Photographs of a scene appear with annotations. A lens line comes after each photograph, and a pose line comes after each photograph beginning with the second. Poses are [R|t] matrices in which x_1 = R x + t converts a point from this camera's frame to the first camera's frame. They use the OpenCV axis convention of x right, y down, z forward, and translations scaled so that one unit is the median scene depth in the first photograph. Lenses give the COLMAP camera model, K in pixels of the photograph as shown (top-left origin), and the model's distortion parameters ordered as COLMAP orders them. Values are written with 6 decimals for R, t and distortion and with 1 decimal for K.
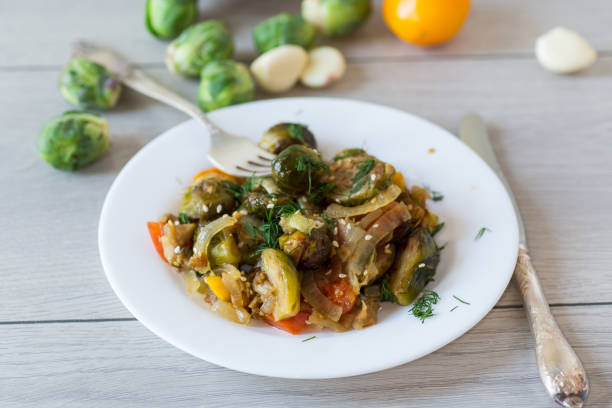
lens RADIAL K [[1800.9, 0, 306.0], [0, 1800.9, 204.0], [0, 0, 1]] dist [0.054571, -0.565813]
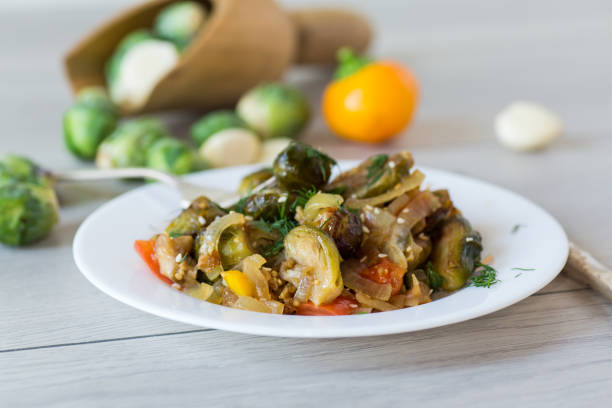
lens RADIAL K [[1800.9, 0, 306.0], [0, 1800.9, 204.0], [0, 0, 1]] dist [0.054571, -0.565813]
pose [[0.978897, -0.072297, 0.191140, -0.172393], [0.137098, 0.925945, -0.351895, 0.305635], [-0.151544, 0.370674, 0.916316, 0.217434]]
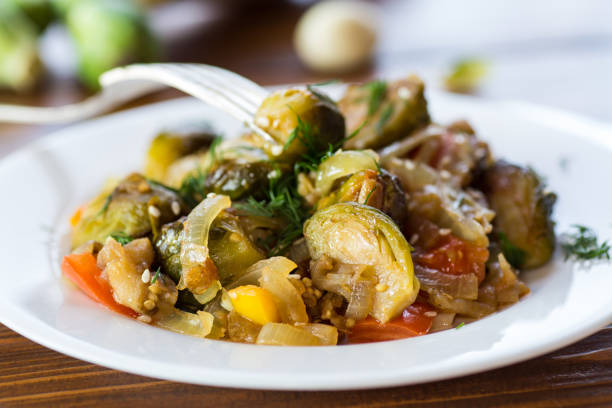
lens RADIAL K [[1870.9, 0, 306.0], [0, 1870.9, 204.0], [0, 0, 1]] dist [-0.039296, 0.643126]
pose [[0.869689, -0.205829, 0.448638, -0.278251], [0.333642, 0.914962, -0.226996, 0.149518], [-0.363764, 0.347100, 0.864406, 0.492557]]
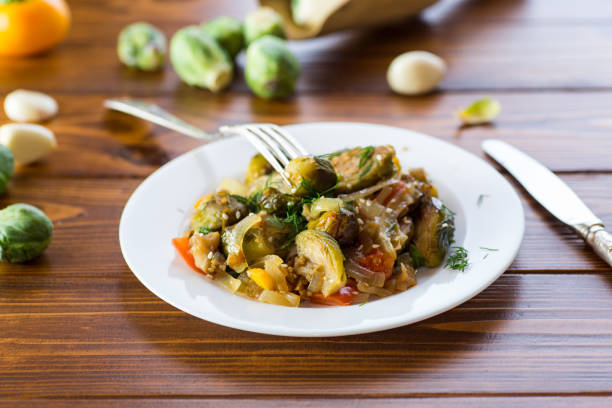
lens RADIAL K [[1800.9, 0, 306.0], [0, 1800.9, 204.0], [0, 0, 1]] dist [0.054571, -0.565813]
pose [[0.965021, -0.161329, 0.206659, -0.227351], [0.195143, 0.968409, -0.155250, 0.167799], [-0.175084, 0.190147, 0.966017, -0.006589]]
